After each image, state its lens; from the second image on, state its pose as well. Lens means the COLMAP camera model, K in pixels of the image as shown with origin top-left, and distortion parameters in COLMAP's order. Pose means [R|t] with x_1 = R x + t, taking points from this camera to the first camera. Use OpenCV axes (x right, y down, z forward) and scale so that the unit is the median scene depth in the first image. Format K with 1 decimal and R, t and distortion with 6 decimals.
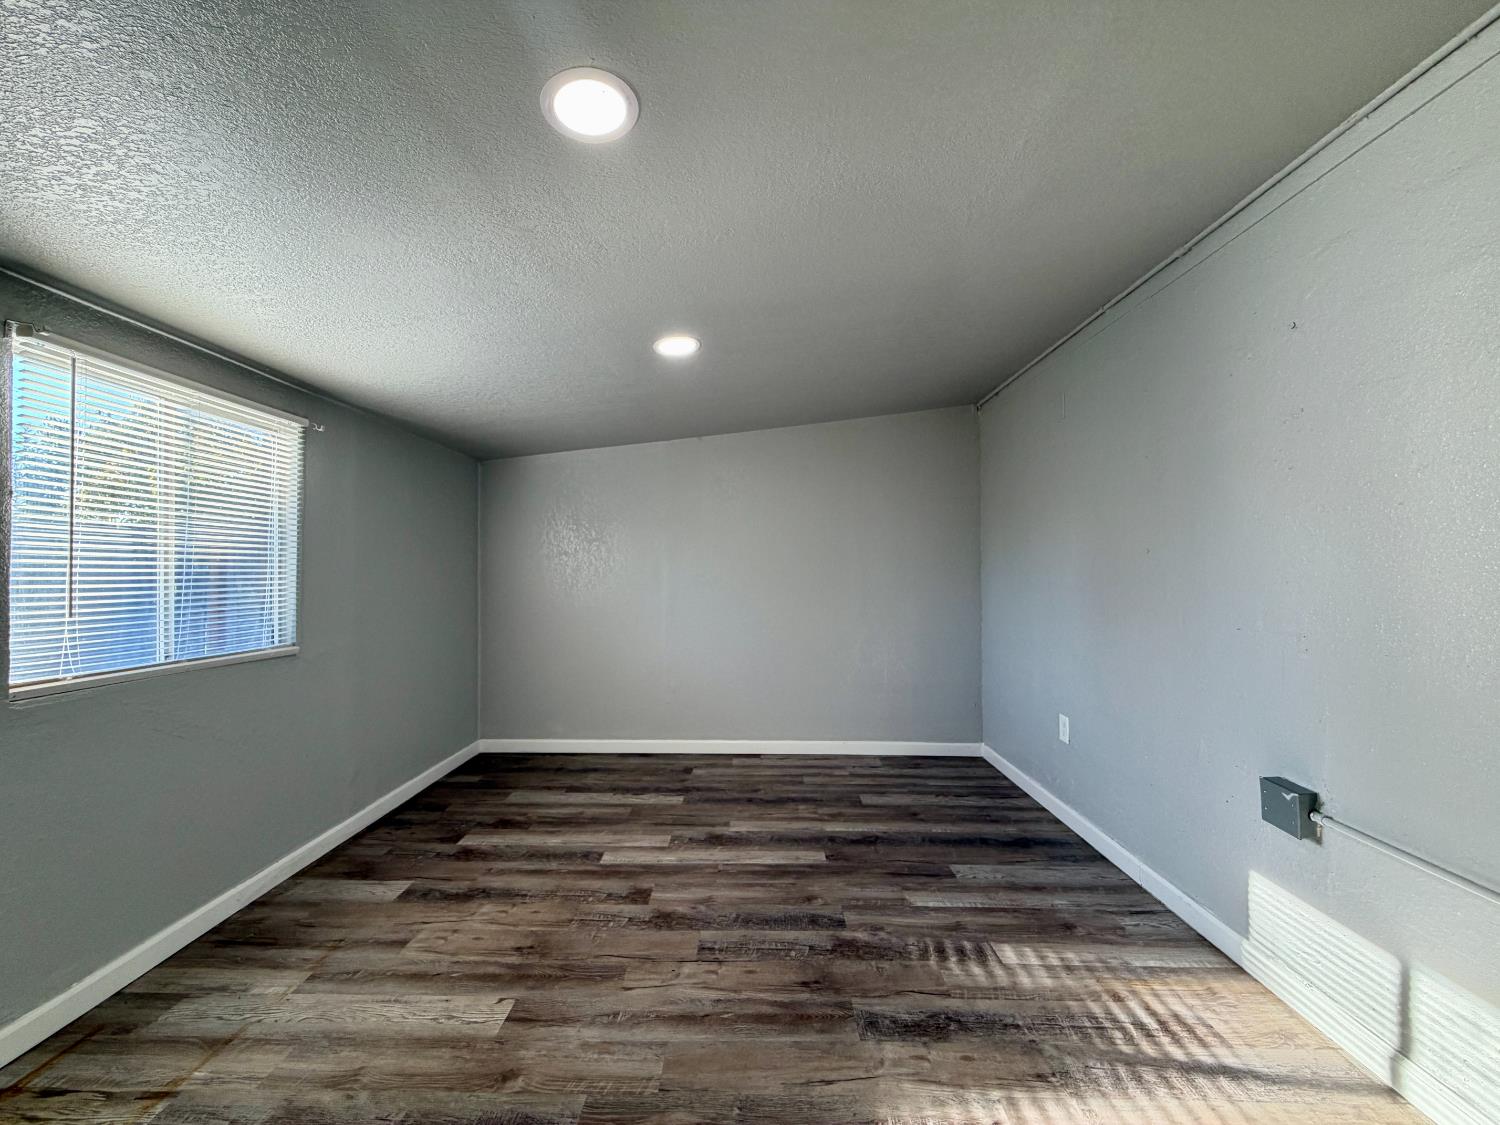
lens RADIAL K [[597.7, 0, 746.1], [0, 597.7, 563.2], [0, 0, 1]] dist [-0.000802, 0.000073]
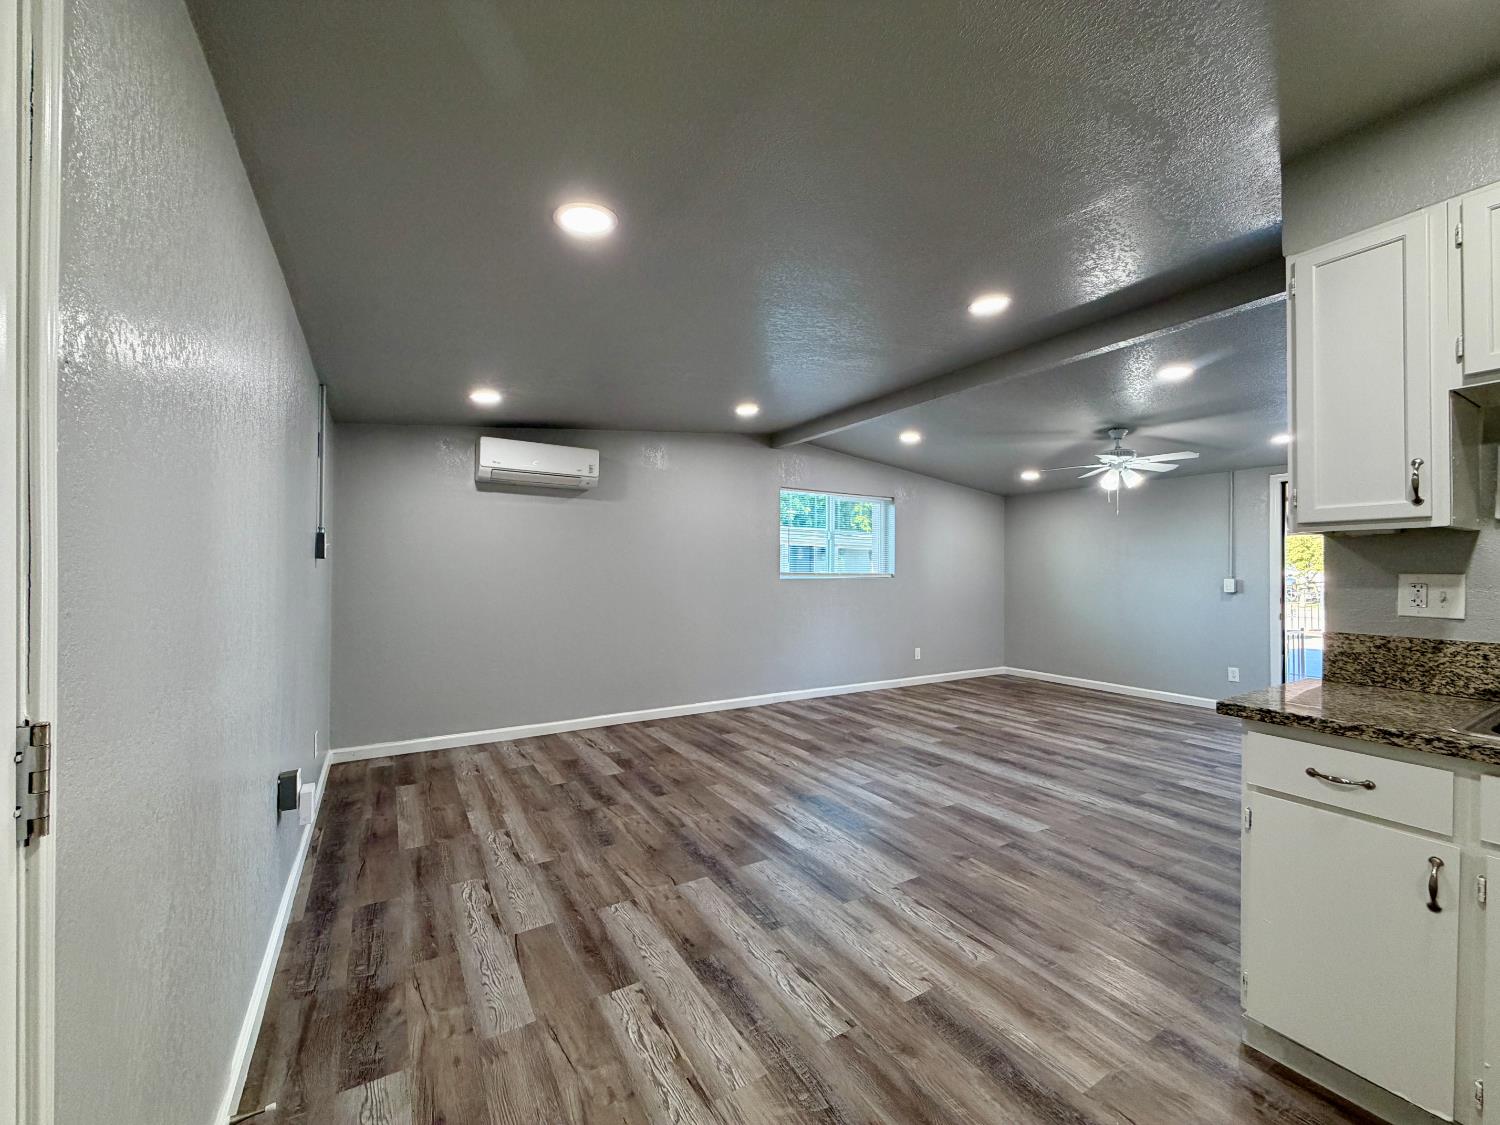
lens RADIAL K [[597.7, 0, 743.5], [0, 597.7, 564.4], [0, 0, 1]] dist [-0.000802, 0.000073]
pose [[0.530608, -0.008250, -0.847577, 0.243375], [0.007879, 0.999957, -0.004801, 0.005385], [0.847581, -0.004131, 0.530650, 0.142981]]
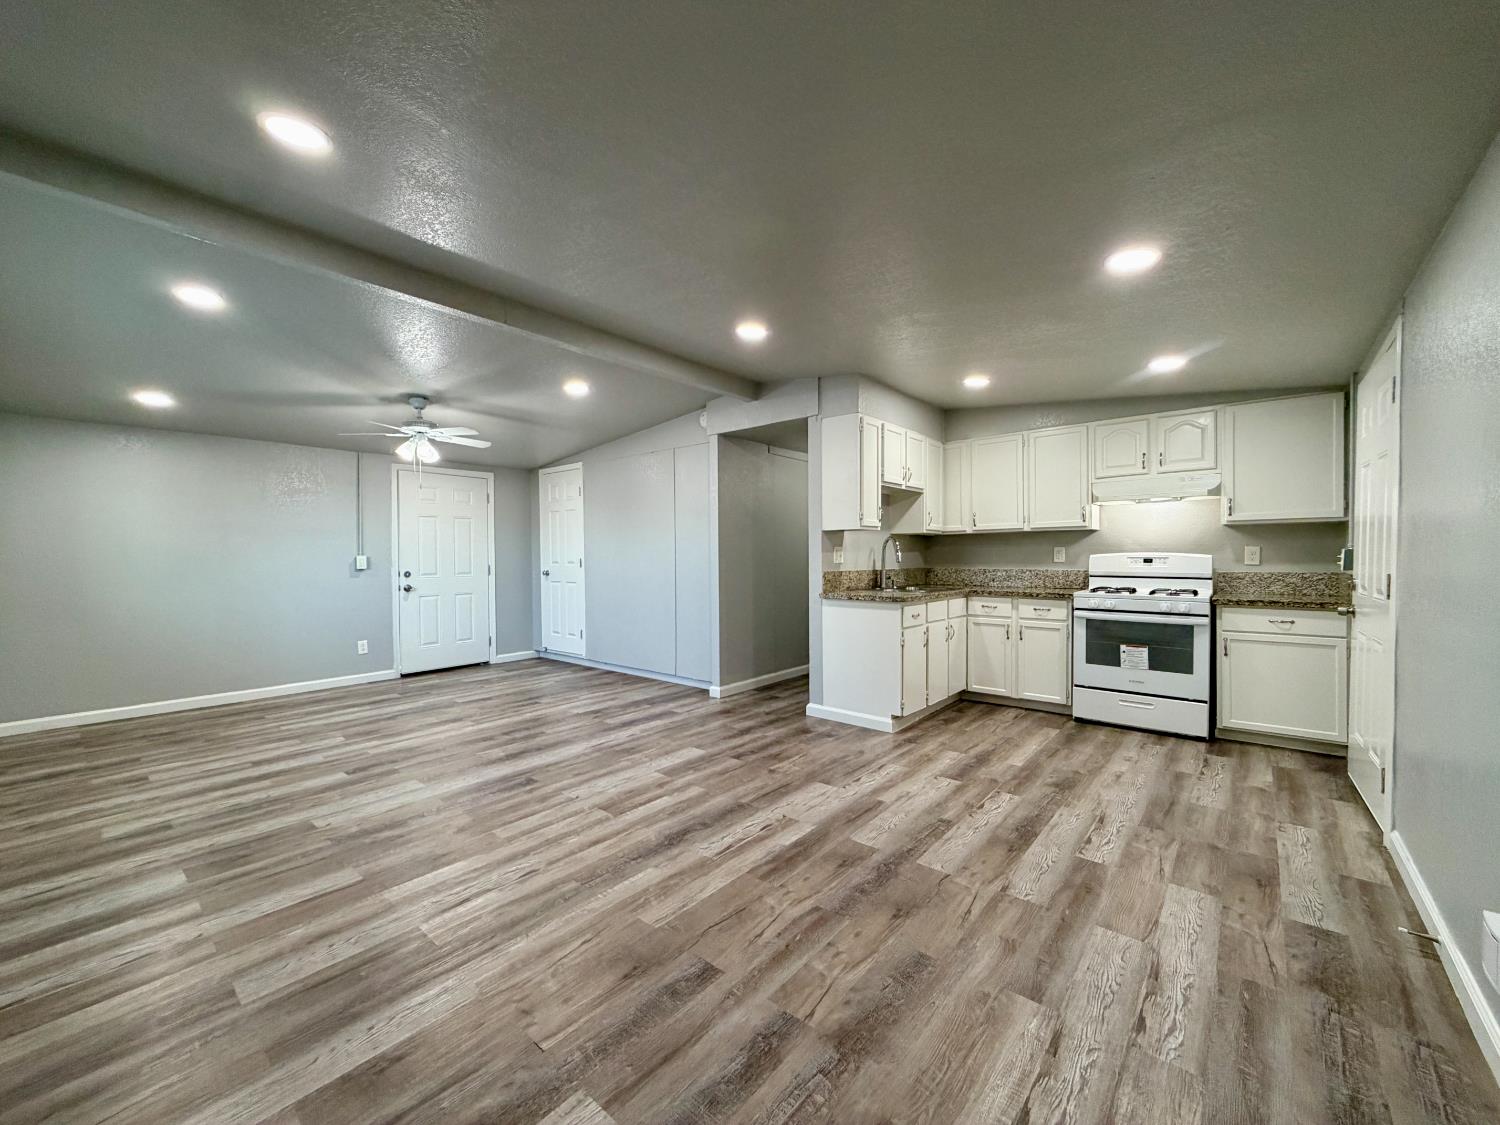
lens RADIAL K [[597.7, 0, 751.6], [0, 597.7, 563.8], [0, 0, 1]] dist [-0.000802, 0.000073]
pose [[0.629338, -0.017689, 0.776930, -1.724702], [-0.004818, 0.999633, 0.026662, 0.027142], [-0.777117, -0.020522, 0.629022, 0.245373]]
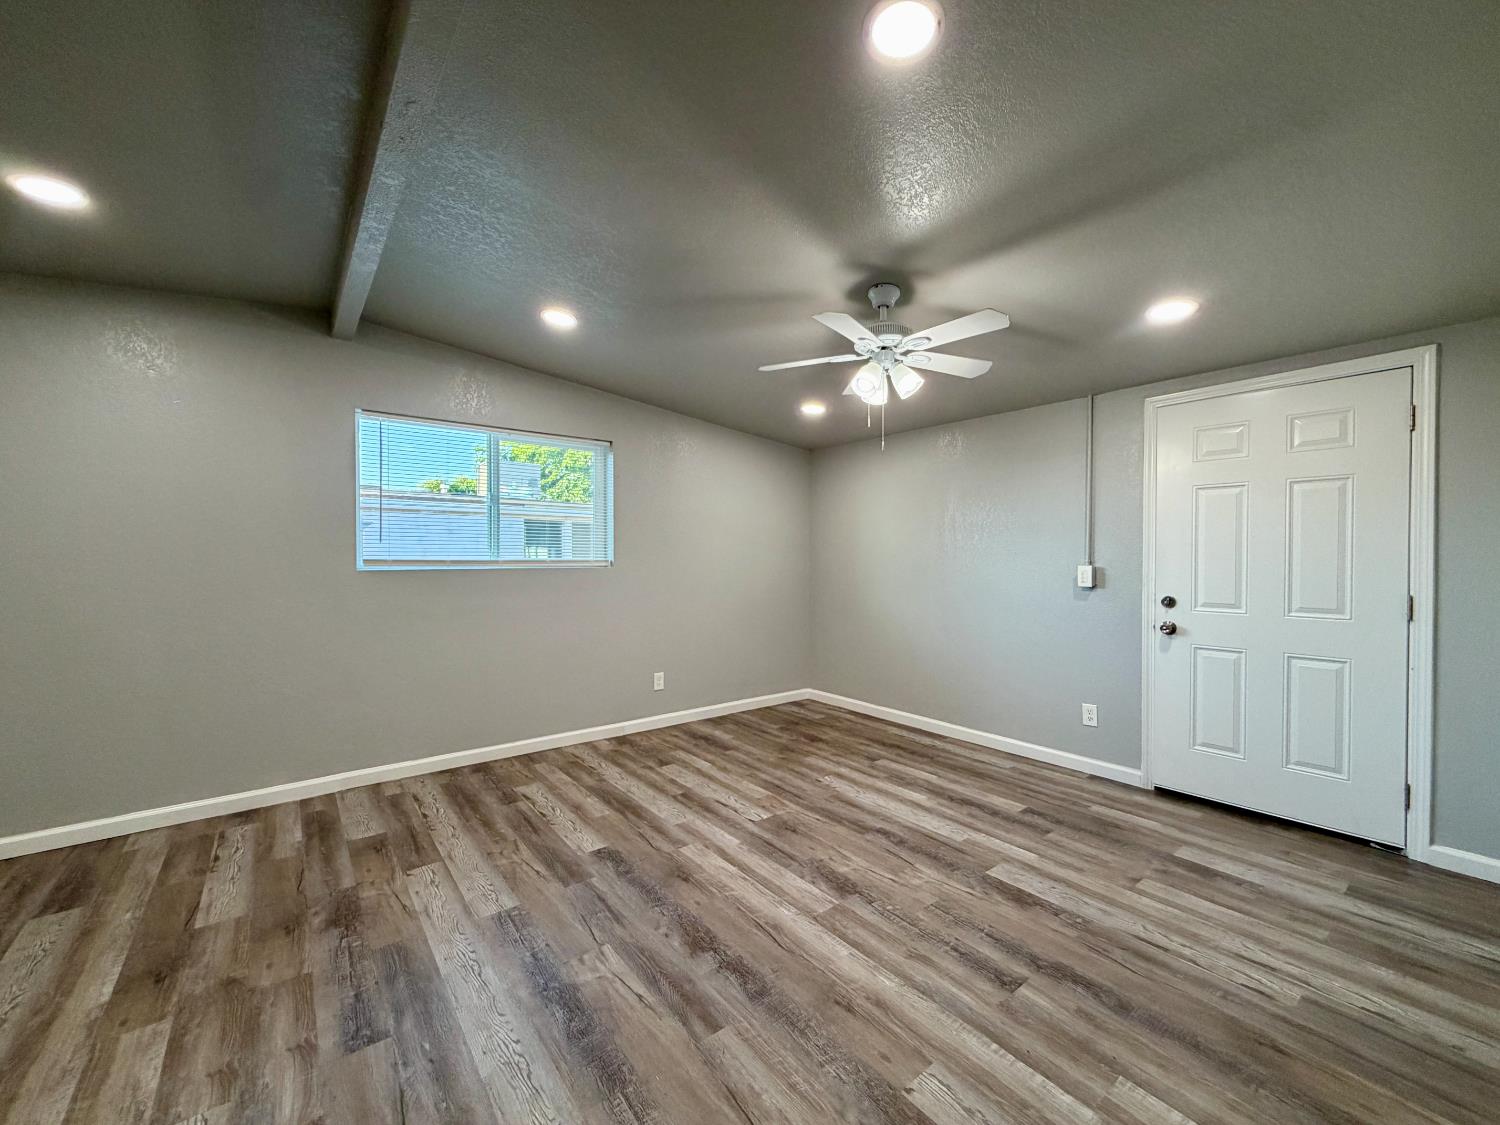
lens RADIAL K [[597.7, 0, 743.4], [0, 597.7, 564.1], [0, 0, 1]] dist [-0.000802, 0.000073]
pose [[0.628381, 0.008996, -0.777853, -0.128188], [0.012355, 0.999692, 0.021543, 0.020211], [0.777807, -0.023147, 0.628076, 1.471840]]
